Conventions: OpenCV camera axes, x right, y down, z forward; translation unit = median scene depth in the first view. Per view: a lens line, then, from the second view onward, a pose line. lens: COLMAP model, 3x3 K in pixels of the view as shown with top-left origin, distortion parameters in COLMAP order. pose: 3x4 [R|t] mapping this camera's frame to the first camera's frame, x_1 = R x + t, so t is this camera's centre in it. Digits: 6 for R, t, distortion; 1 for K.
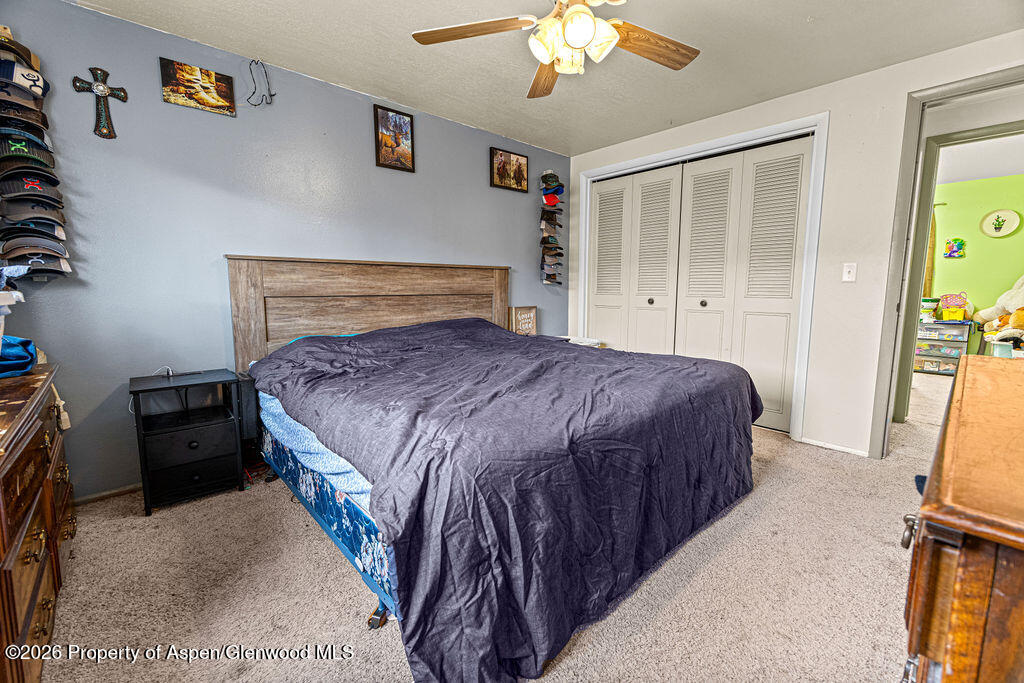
lens RADIAL K [[432.6, 0, 502.1], [0, 432.6, 340.4], [0, 0, 1]] dist [-0.001979, -0.000622]
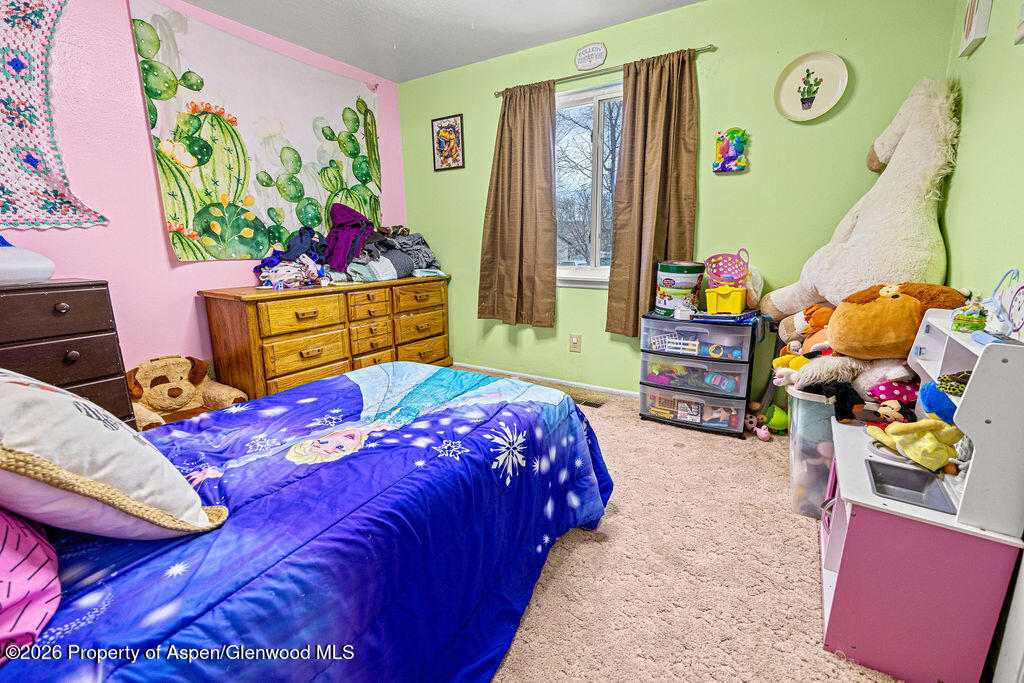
lens RADIAL K [[453.8, 0, 512.0], [0, 453.8, 341.5], [0, 0, 1]] dist [0.001246, 0.000188]
pose [[0.958997, -0.070125, 0.274603, 0.695982], [0.045626, 0.994468, 0.094615, -0.071729], [-0.279719, -0.078206, 0.956891, 0.603150]]
